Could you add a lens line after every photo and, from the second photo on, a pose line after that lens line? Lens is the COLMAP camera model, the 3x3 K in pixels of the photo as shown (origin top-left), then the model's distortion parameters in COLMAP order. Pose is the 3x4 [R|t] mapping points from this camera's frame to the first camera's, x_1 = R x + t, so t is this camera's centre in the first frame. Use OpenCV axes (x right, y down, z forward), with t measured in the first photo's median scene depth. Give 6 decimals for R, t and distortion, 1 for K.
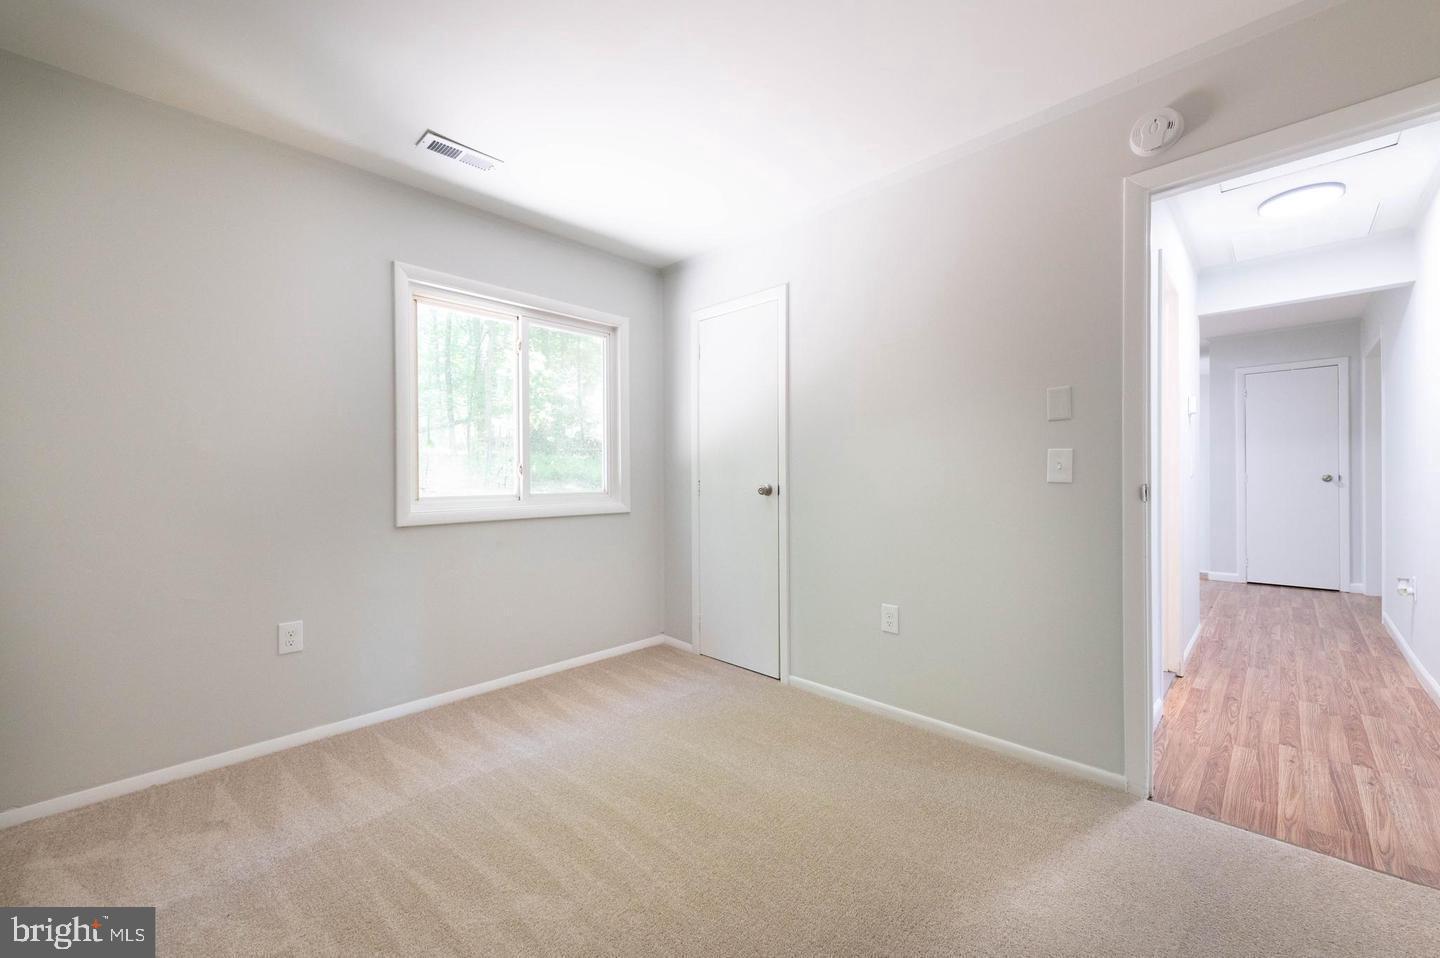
lens RADIAL K [[565.0, 0, 726.1], [0, 565.0, 476.0], [0, 0, 1]] dist [0.014938, -0.005217]
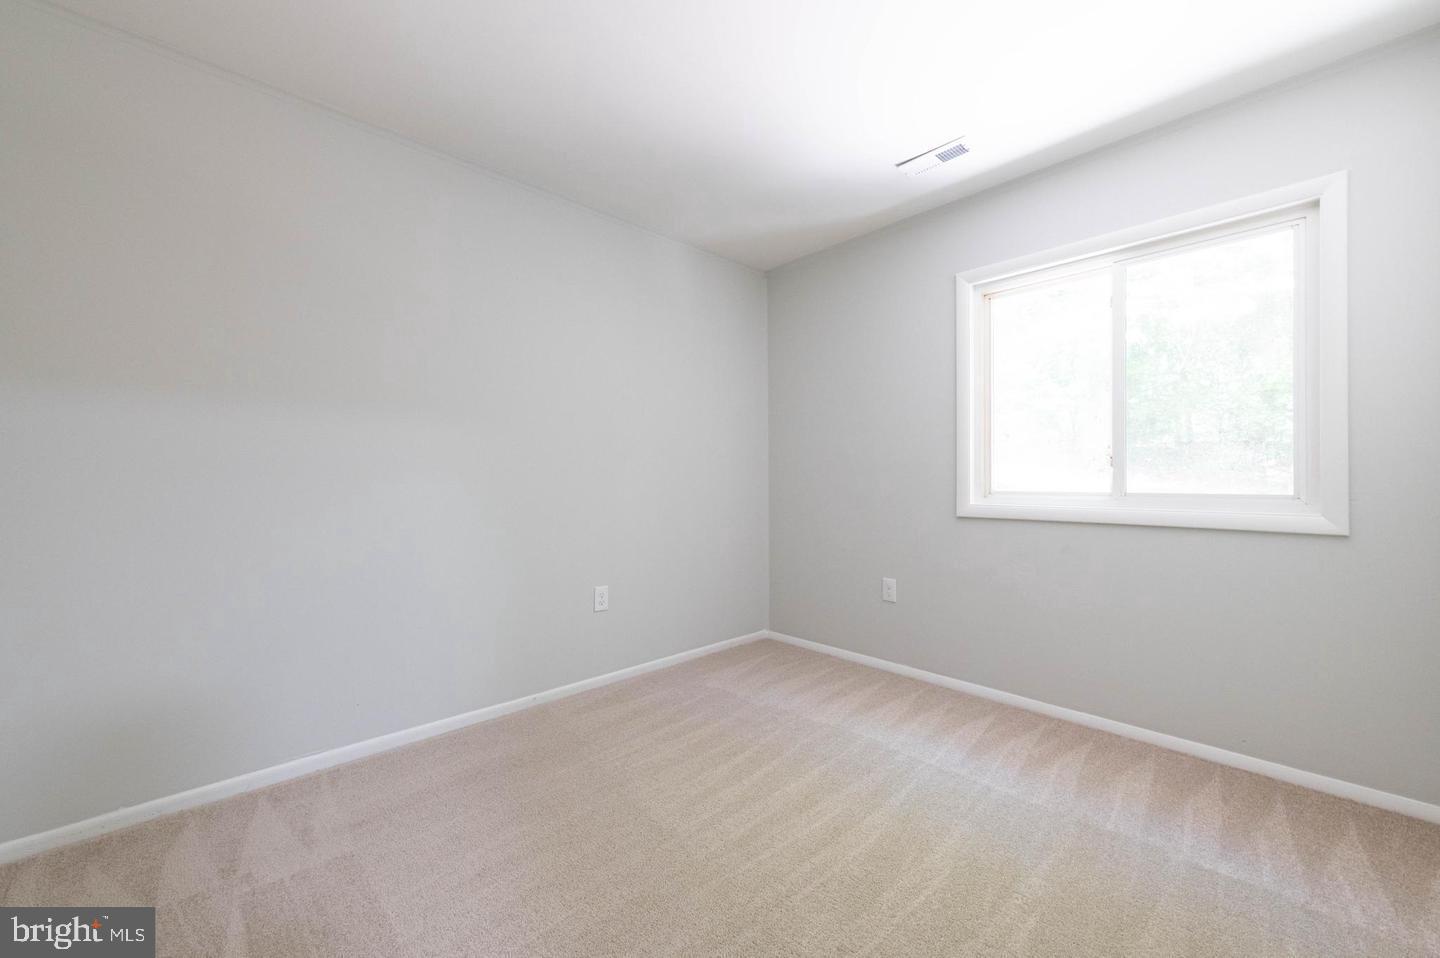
lens RADIAL K [[565.0, 0, 726.1], [0, 565.0, 476.0], [0, 0, 1]] dist [0.014938, -0.005217]
pose [[-0.045658, 0.007414, -0.998930, 0.499333], [0.008823, 0.999936, 0.007018, -0.000646], [0.998918, -0.008493, -0.045721, 0.564535]]
